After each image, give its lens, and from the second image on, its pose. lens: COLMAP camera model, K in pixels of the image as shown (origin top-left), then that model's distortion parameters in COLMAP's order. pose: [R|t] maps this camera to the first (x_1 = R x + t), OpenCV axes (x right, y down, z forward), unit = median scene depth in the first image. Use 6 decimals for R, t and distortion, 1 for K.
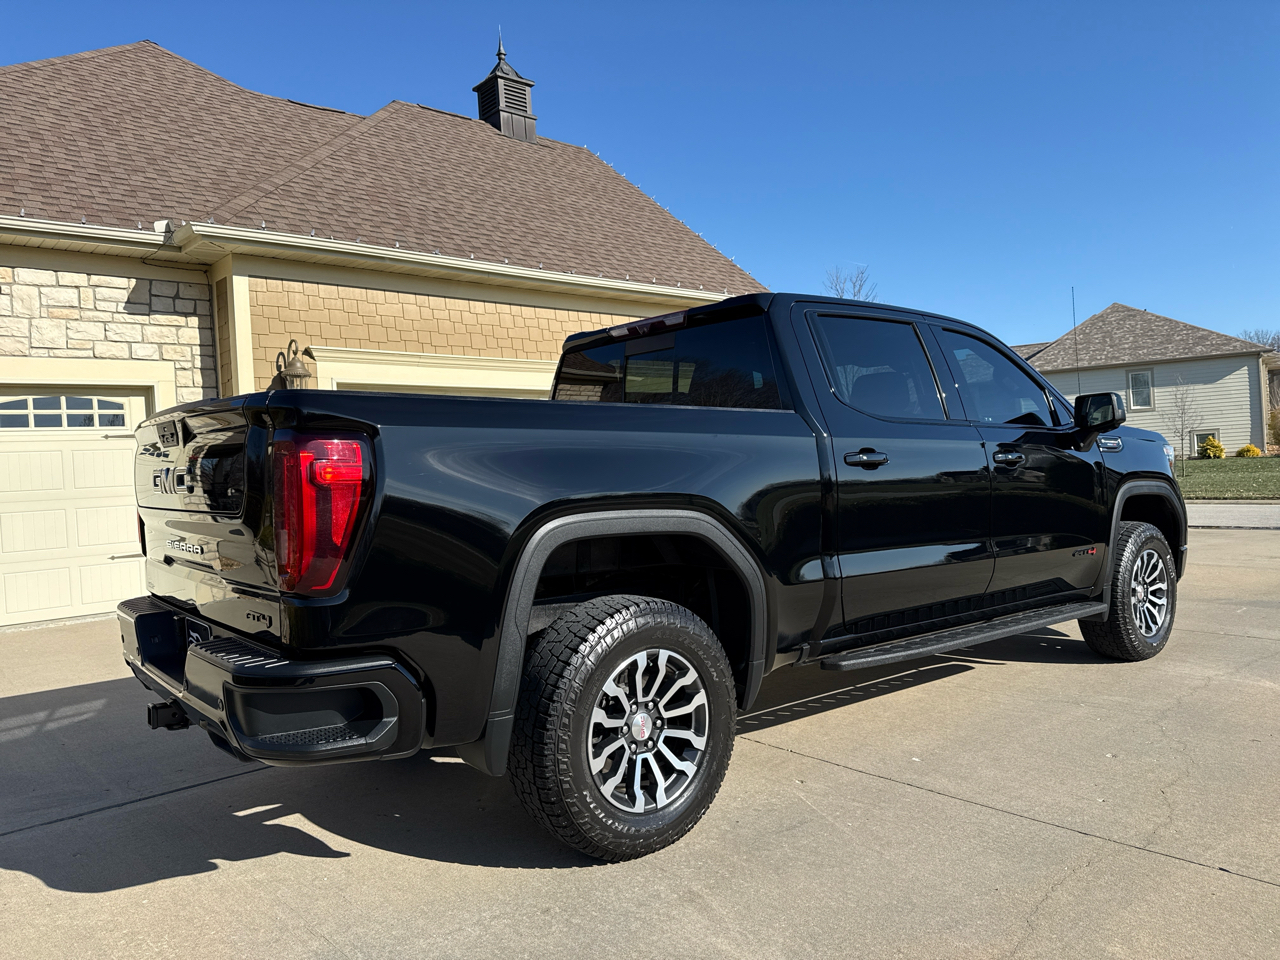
lens RADIAL K [[904.1, 0, 638.7], [0, 904.1, 481.0], [0, 0, 1]] dist [0.035445, -0.045349]
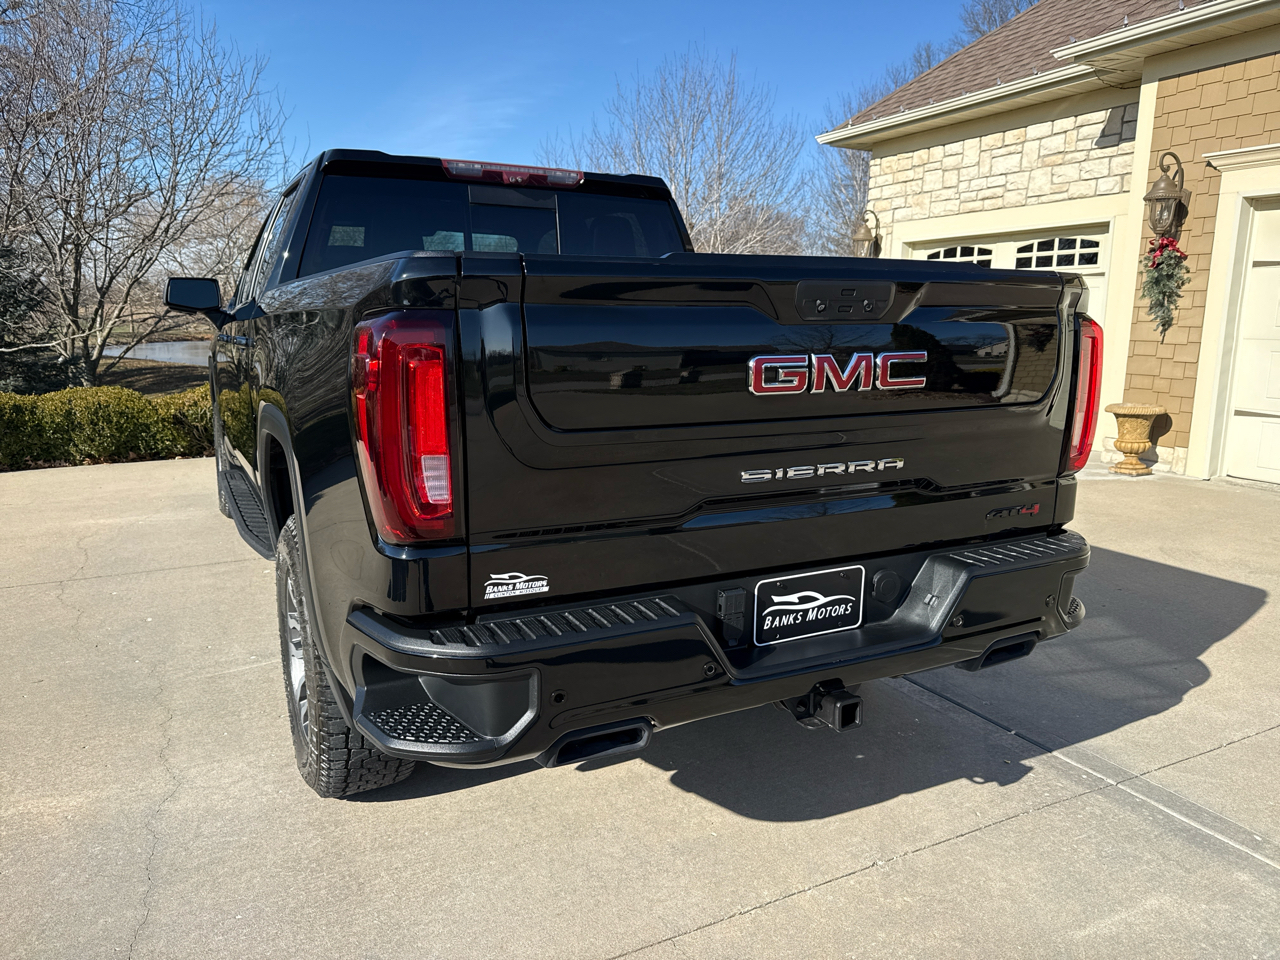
lens RADIAL K [[904.1, 0, 627.6], [0, 904.1, 481.0], [0, 0, 1]] dist [0.035445, -0.045349]
pose [[-0.279755, 0.220635, -0.934376, 0.594114], [-0.006685, 0.972764, 0.231701, -0.057958], [0.960048, 0.071065, -0.270660, 0.806745]]
